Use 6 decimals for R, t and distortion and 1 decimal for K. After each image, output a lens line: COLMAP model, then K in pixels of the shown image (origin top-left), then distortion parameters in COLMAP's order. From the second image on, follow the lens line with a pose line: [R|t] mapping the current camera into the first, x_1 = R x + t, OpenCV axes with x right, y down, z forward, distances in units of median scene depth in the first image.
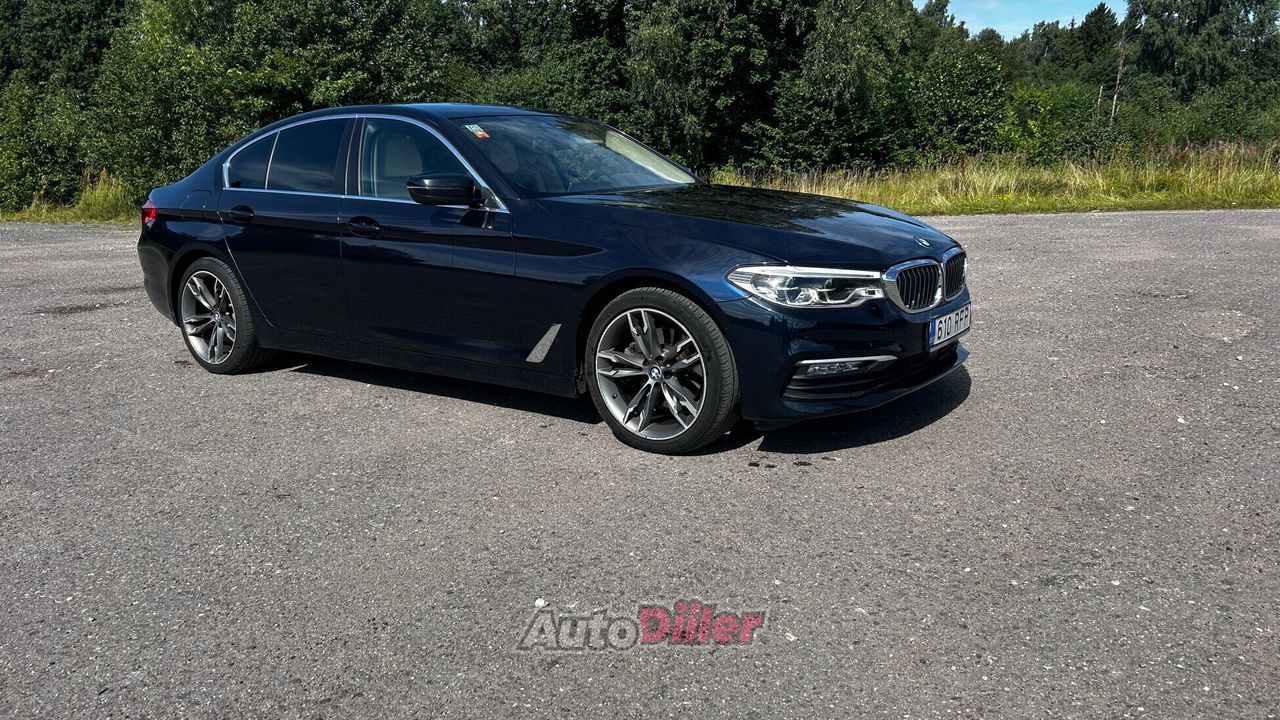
lens RADIAL K [[958.6, 0, 636.0], [0, 958.6, 359.7], [0, 0, 1]] dist [0.046779, -0.050841]
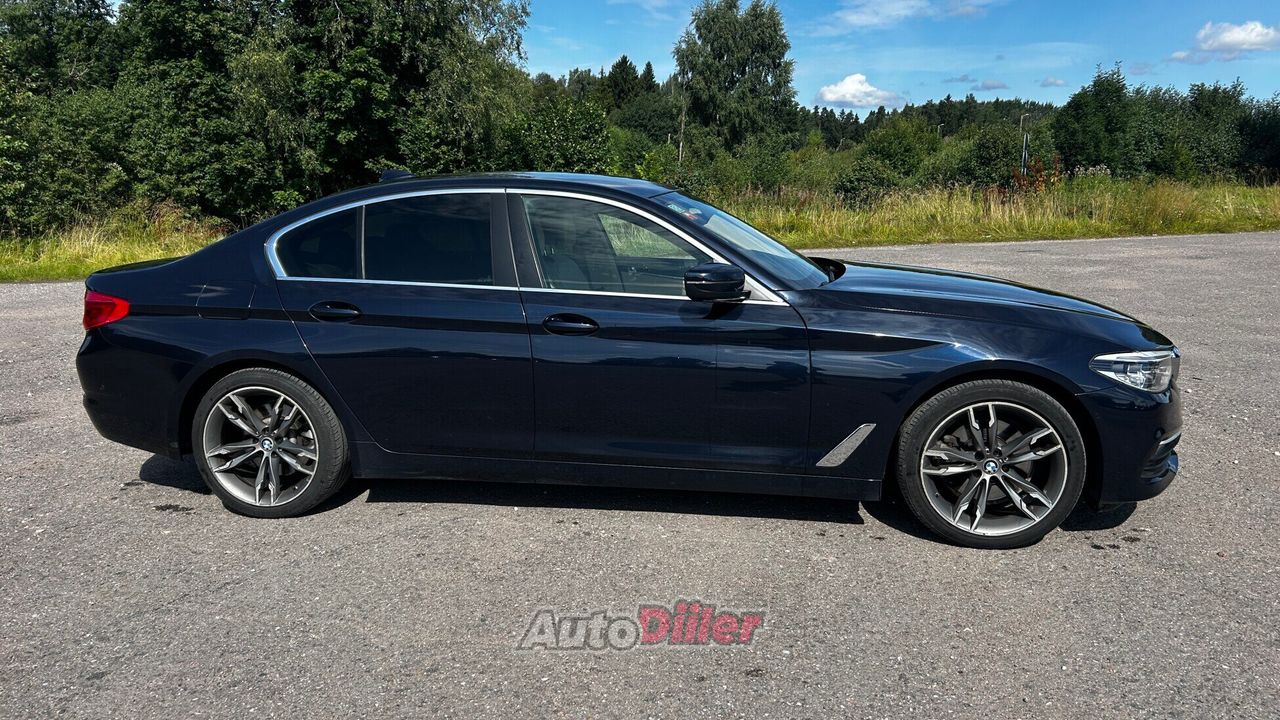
lens RADIAL K [[962.9, 0, 634.9], [0, 962.9, 359.4], [0, 0, 1]] dist [0.046618, -0.047747]
pose [[0.898560, -0.068306, 0.433503, -0.081431], [0.082659, 0.996475, -0.014322, -0.012434], [-0.430997, 0.048702, 0.901038, 0.029233]]
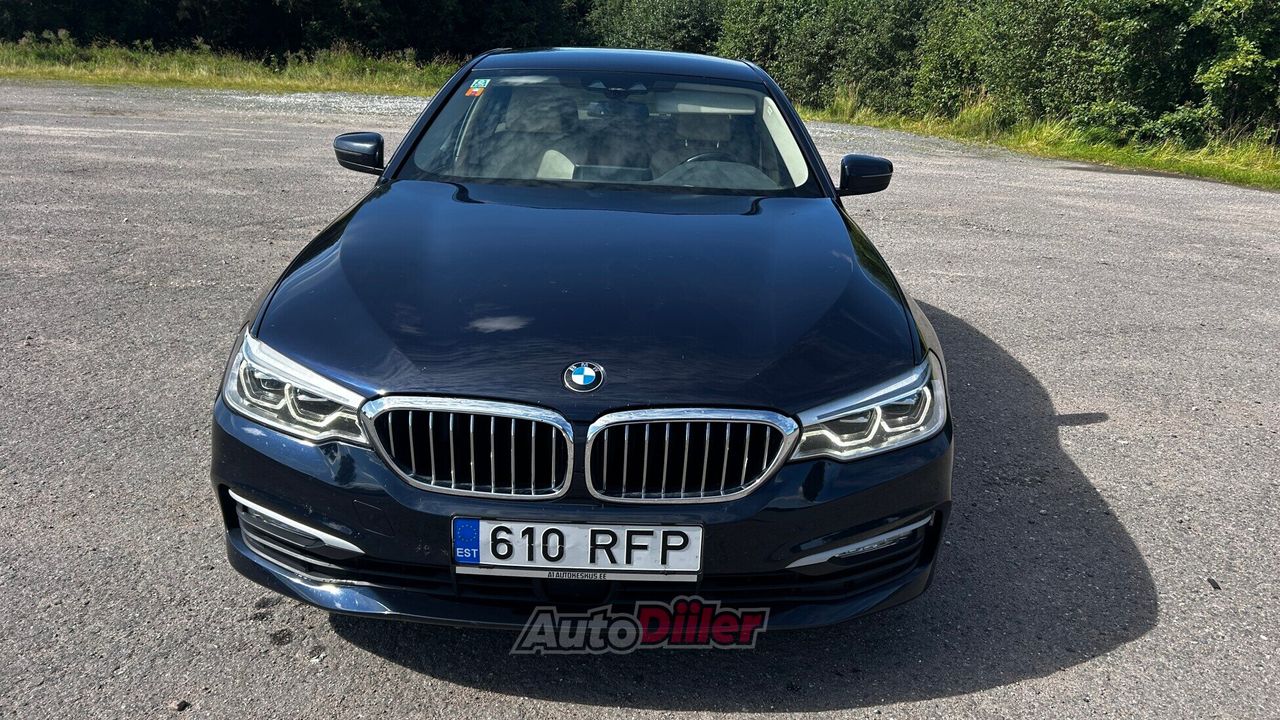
lens RADIAL K [[971.6, 0, 663.3], [0, 971.6, 338.7], [0, 0, 1]] dist [0.040841, -0.049780]
pose [[0.584572, 0.271762, -0.764474, 0.084536], [-0.225979, 0.959486, 0.168286, -0.028132], [0.779236, 0.074380, 0.622301, 0.082851]]
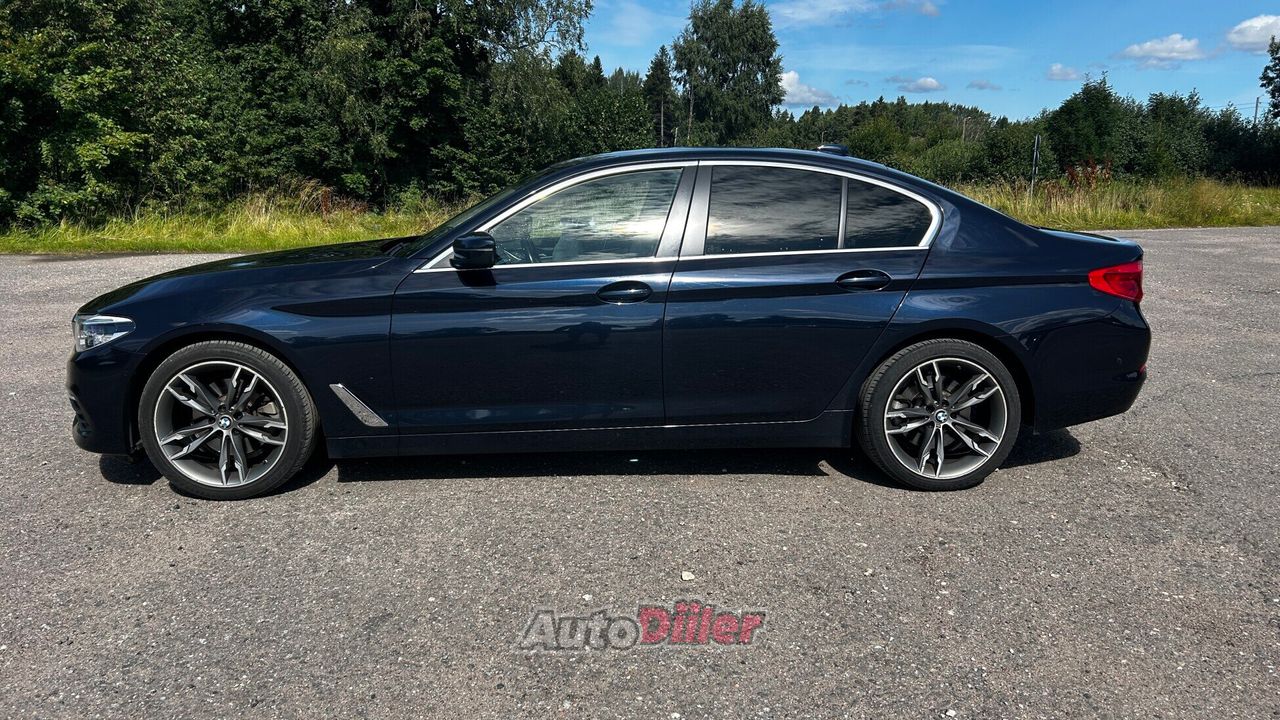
lens RADIAL K [[963.8, 0, 643.2], [0, 963.8, 345.2], [0, 0, 1]] dist [0.063764, -0.084659]
pose [[0.857731, -0.060495, 0.510527, -0.231294], [0.079467, 0.996718, -0.015406, -0.008389], [-0.507920, 0.053784, 0.859724, 0.043596]]
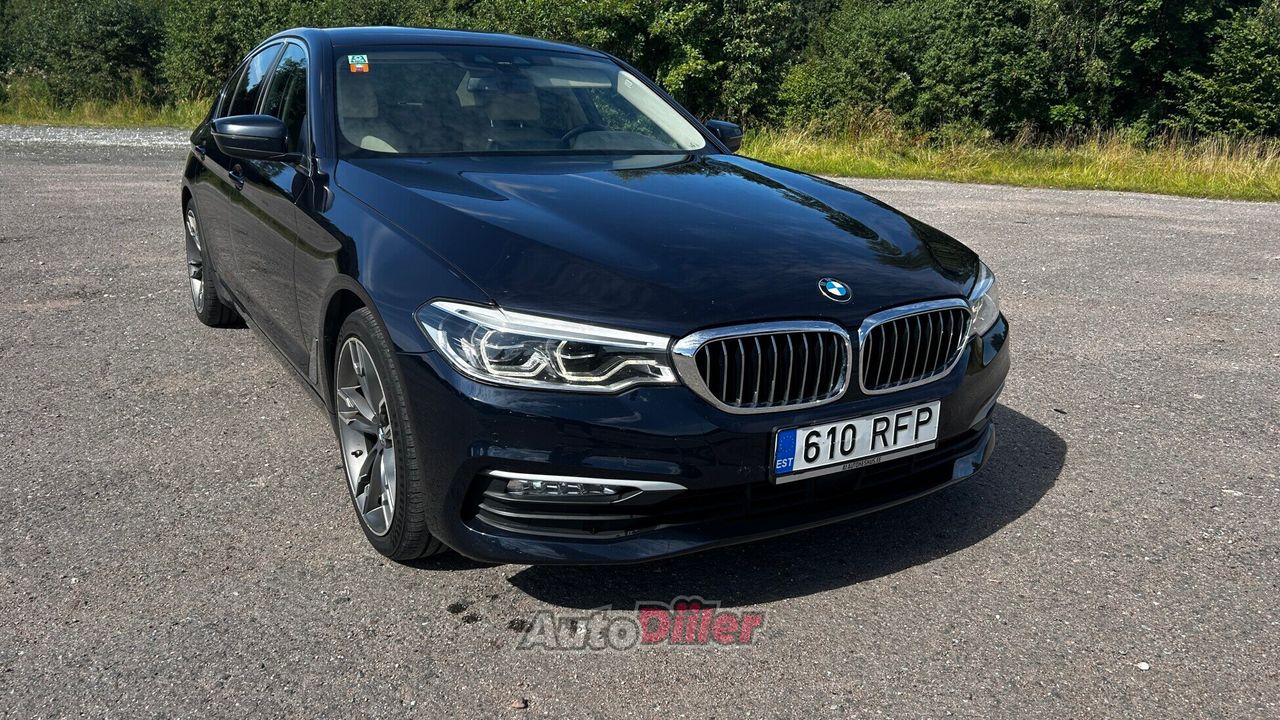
lens RADIAL K [[962.9, 0, 634.9], [0, 962.9, 359.4], [0, 0, 1]] dist [0.046618, -0.047747]
pose [[0.913783, 0.152177, -0.376621, 0.048656], [-0.129802, 0.987954, 0.084258, -0.013345], [0.384906, -0.028107, 0.922528, 0.048697]]
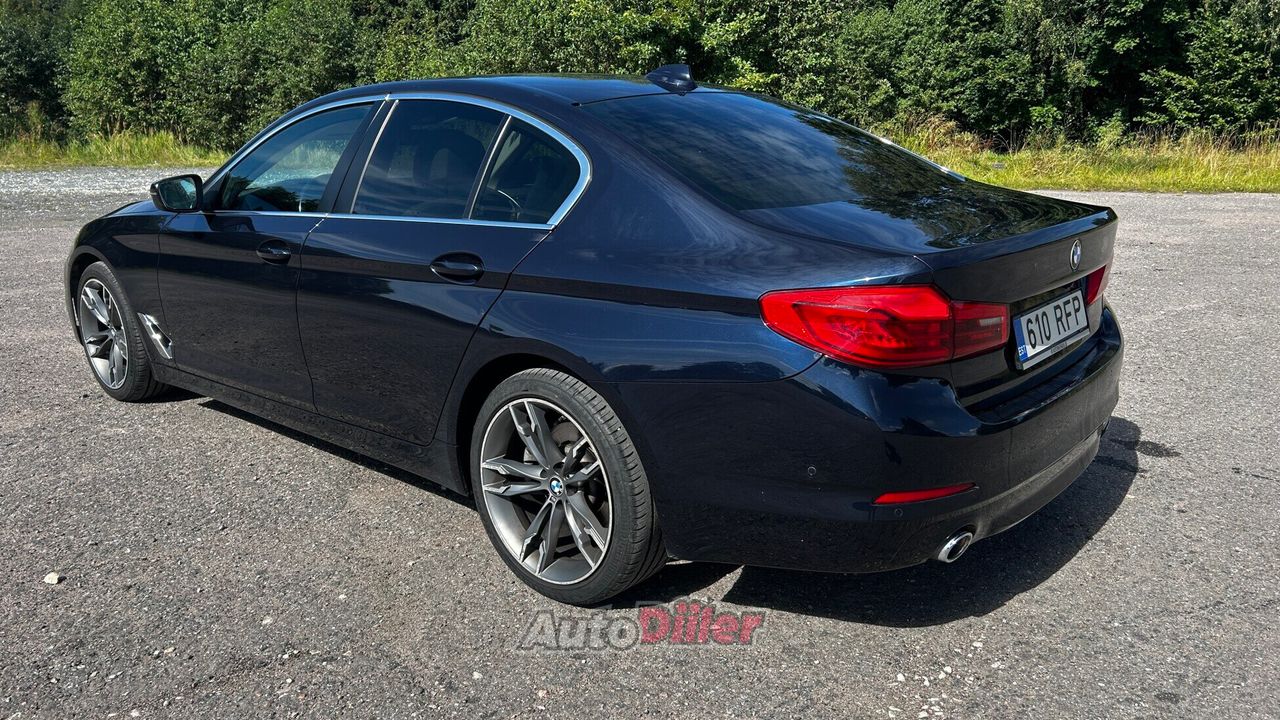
lens RADIAL K [[962.3, 0, 634.5], [0, 962.3, 344.3], [0, 0, 1]] dist [0.043777, -0.042053]
pose [[0.970074, 0.073546, -0.231405, -0.111071], [-0.064972, 0.996896, 0.044467, -0.014112], [0.233957, -0.028102, 0.971841, 0.054757]]
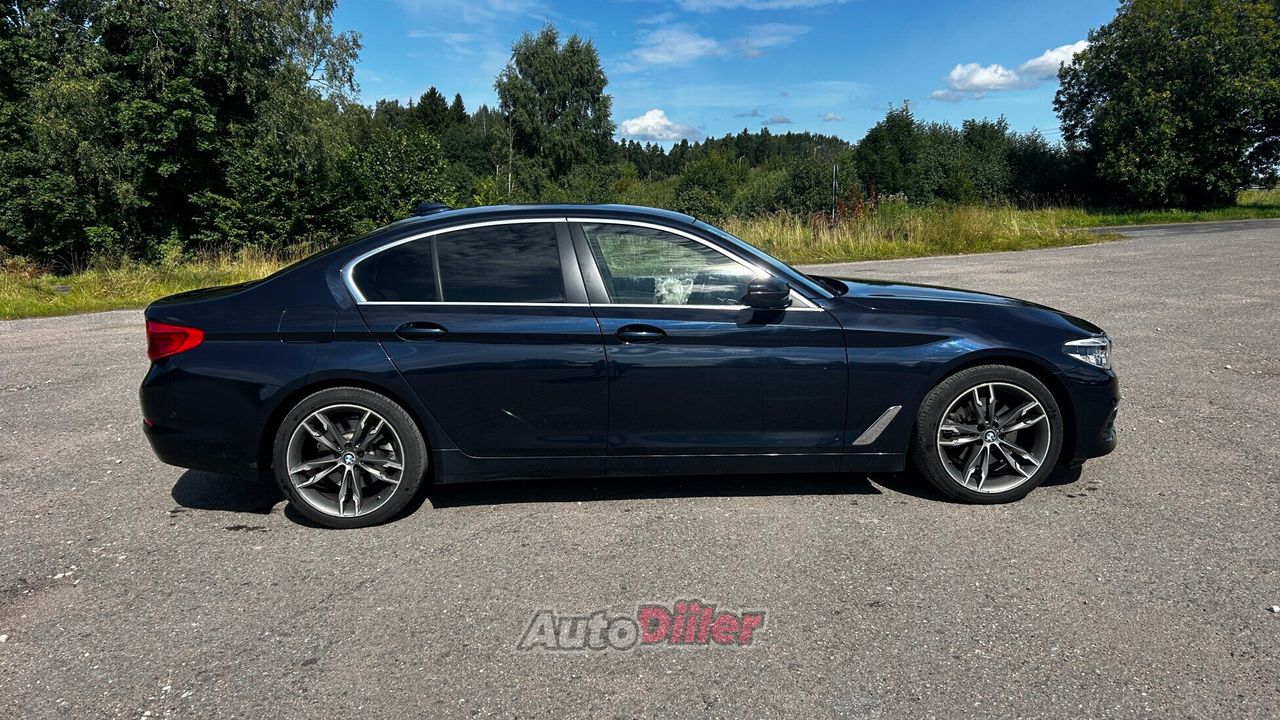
lens RADIAL K [[962.3, 0, 634.5], [0, 962.3, 344.3], [0, 0, 1]] dist [0.043777, -0.042053]
pose [[0.797320, -0.082032, 0.597956, -0.117540], [0.131150, 0.990596, -0.038979, -0.012462], [-0.589136, 0.109500, 0.800580, 0.031373]]
